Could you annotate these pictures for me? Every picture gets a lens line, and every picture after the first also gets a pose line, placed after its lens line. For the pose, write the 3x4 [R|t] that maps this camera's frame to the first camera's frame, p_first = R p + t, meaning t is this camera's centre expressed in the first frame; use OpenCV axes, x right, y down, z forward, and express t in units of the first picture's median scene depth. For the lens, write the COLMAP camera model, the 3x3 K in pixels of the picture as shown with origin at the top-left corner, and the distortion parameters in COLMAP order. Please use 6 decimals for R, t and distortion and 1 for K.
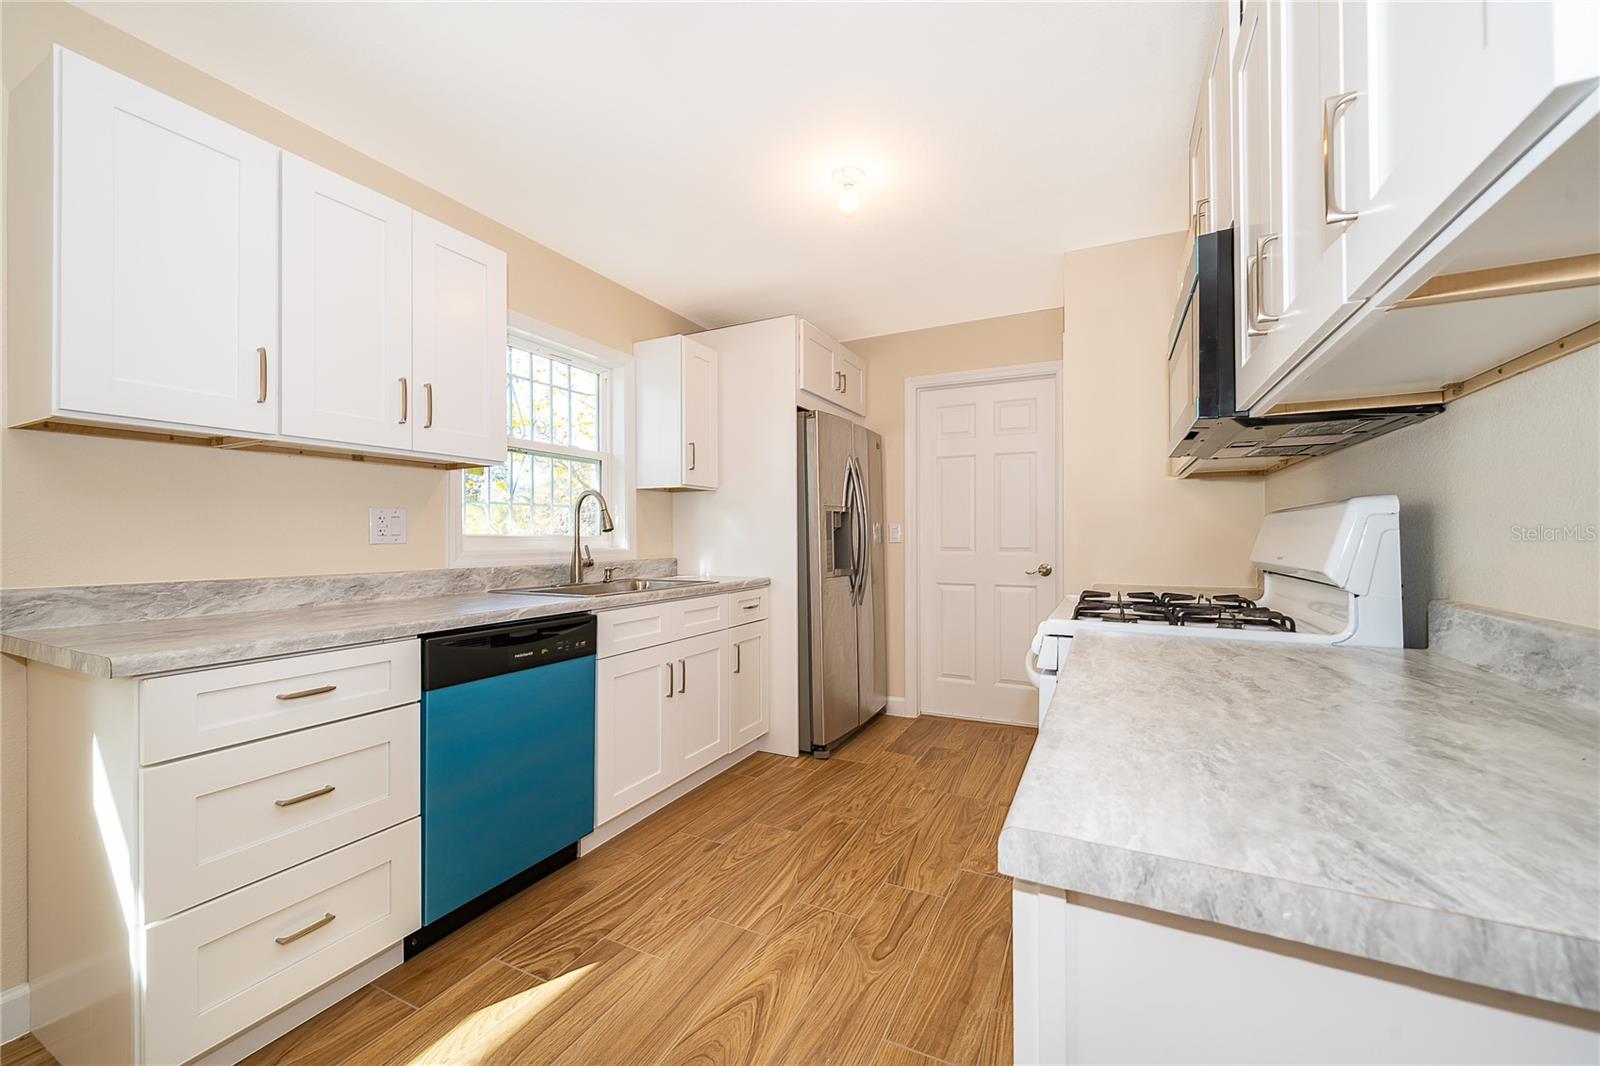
lens RADIAL K [[620.1, 0, 792.9], [0, 620.1, 541.1], [0, 0, 1]] dist [-0.002107, -0.000889]
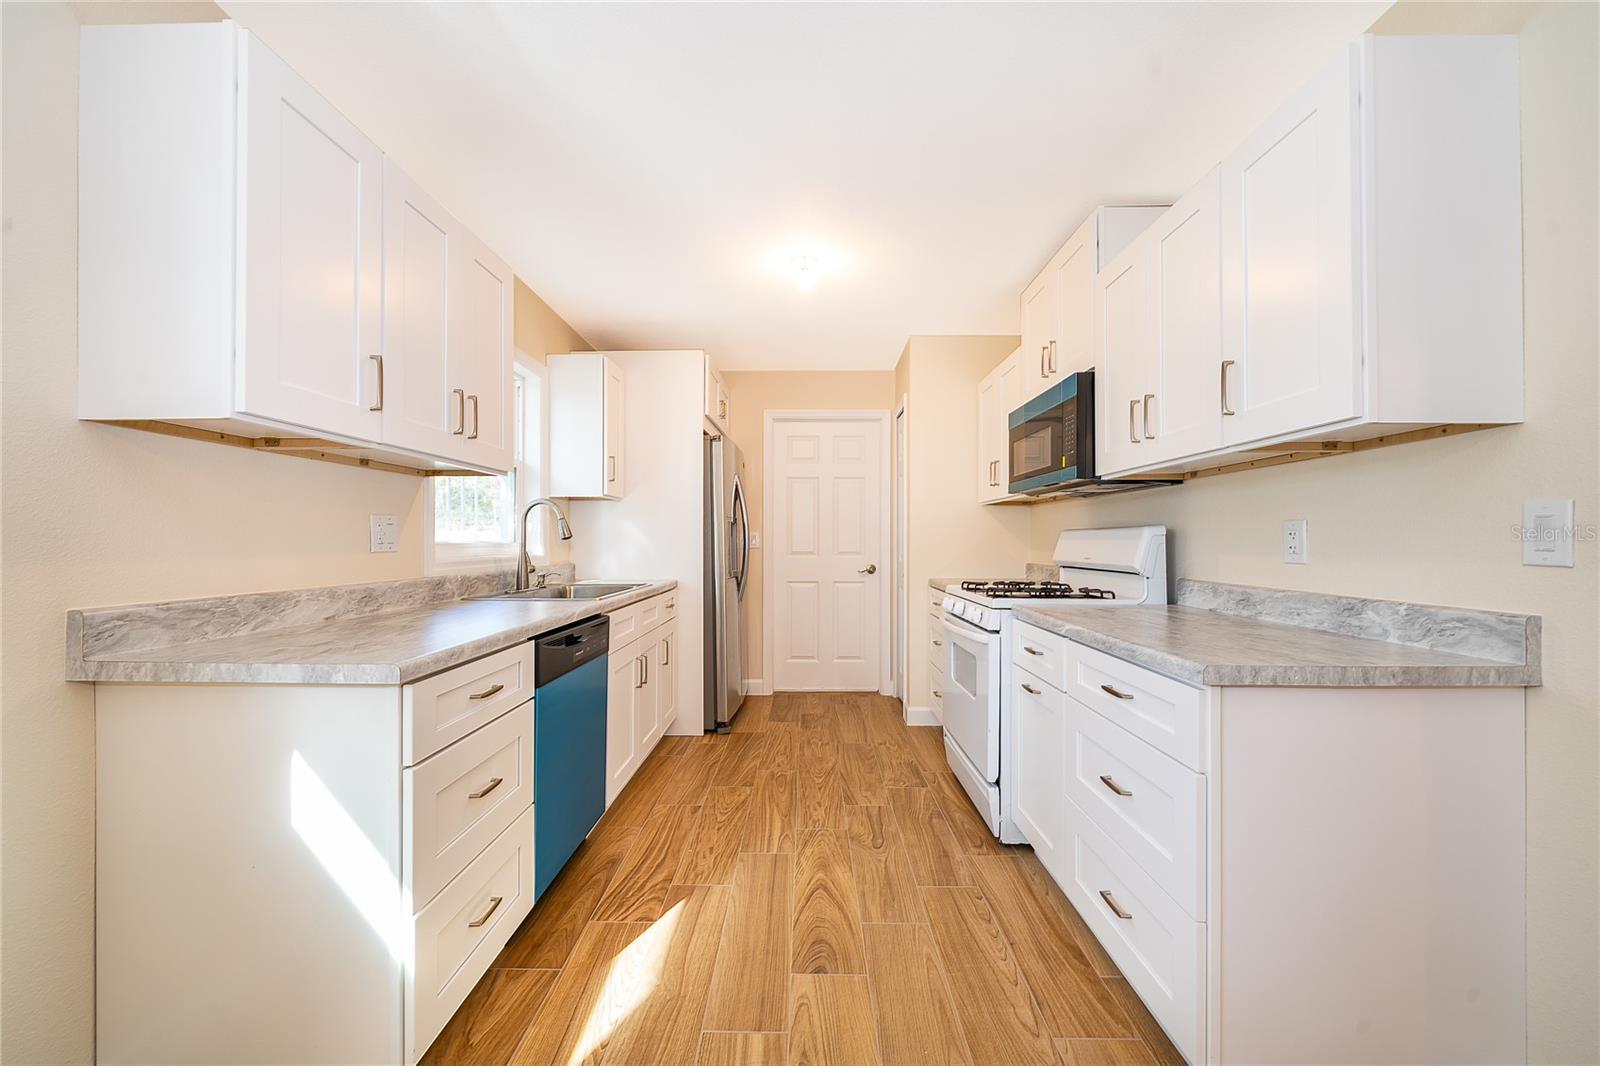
lens RADIAL K [[620.1, 0, 793.3], [0, 620.1, 546.8], [0, 0, 1]] dist [-0.002107, -0.000889]
pose [[0.900086, -0.002069, 0.435707, -0.523062], [-0.001628, 0.999966, 0.008111, -0.012230], [-0.435709, -0.008010, 0.900052, -0.137170]]
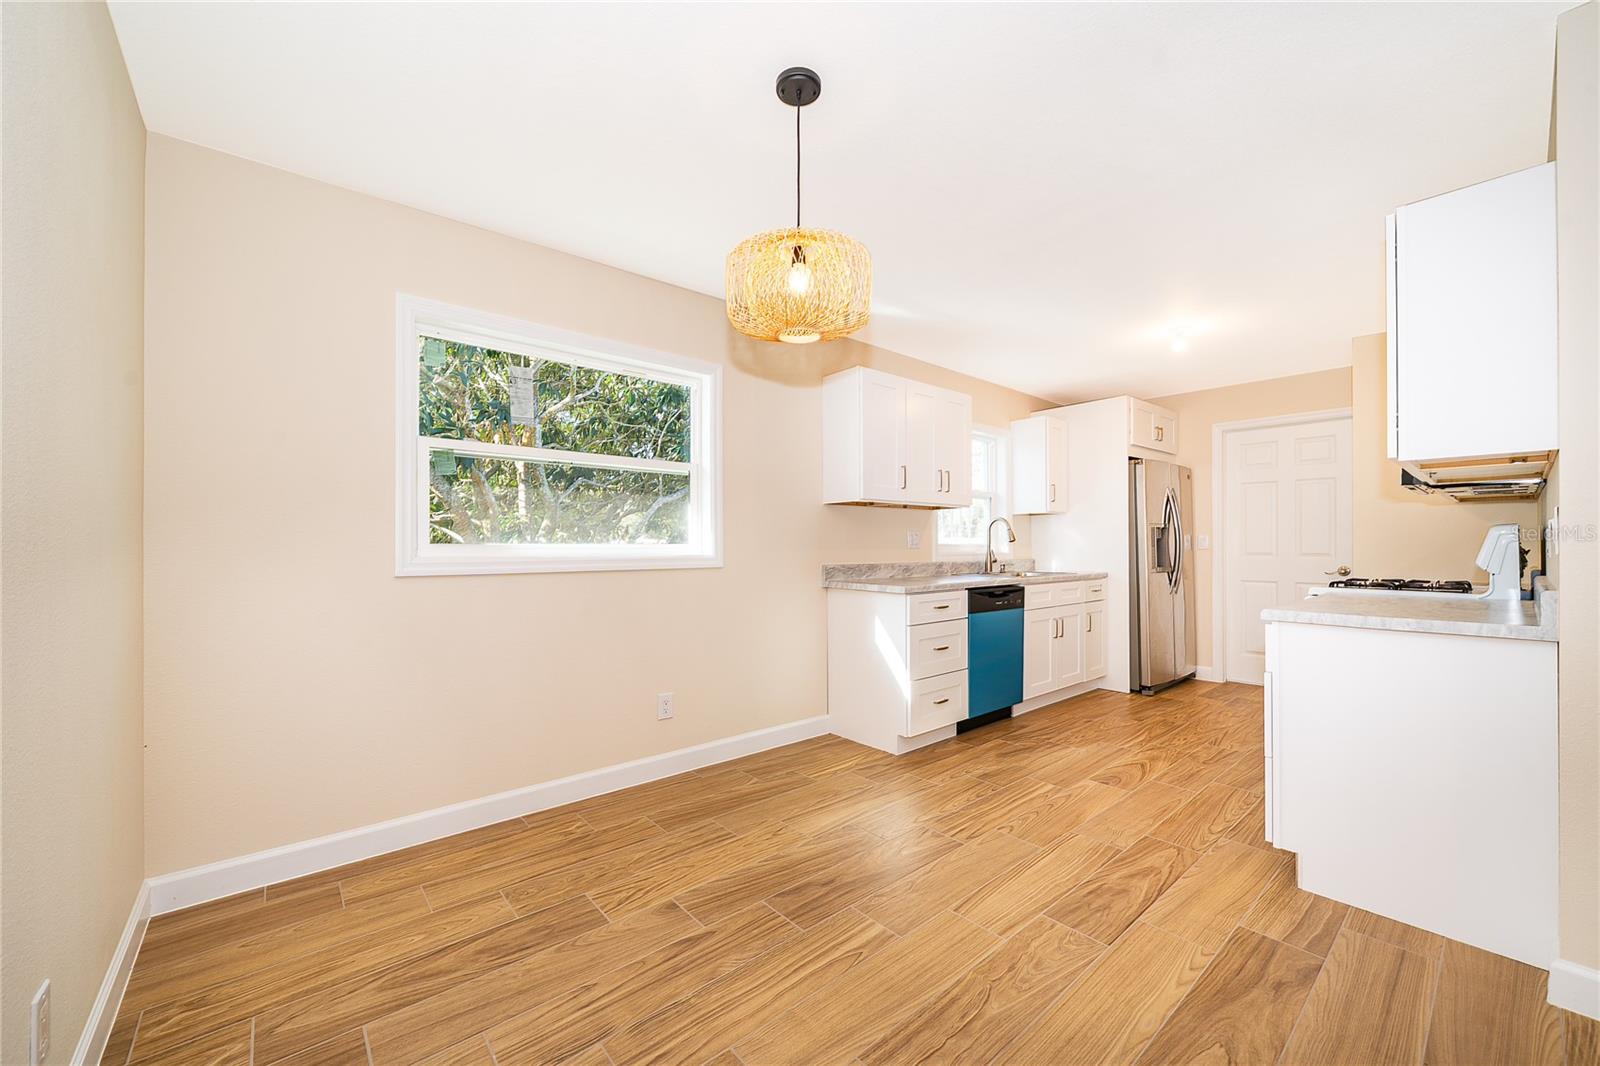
lens RADIAL K [[620.1, 0, 792.8], [0, 620.1, 545.7], [0, 0, 1]] dist [-0.002107, -0.000889]
pose [[0.922620, 0.000917, -0.385709, -0.251778], [-0.002513, 0.999990, -0.003635, 0.004164], [0.385702, 0.004323, 0.922613, -1.047940]]
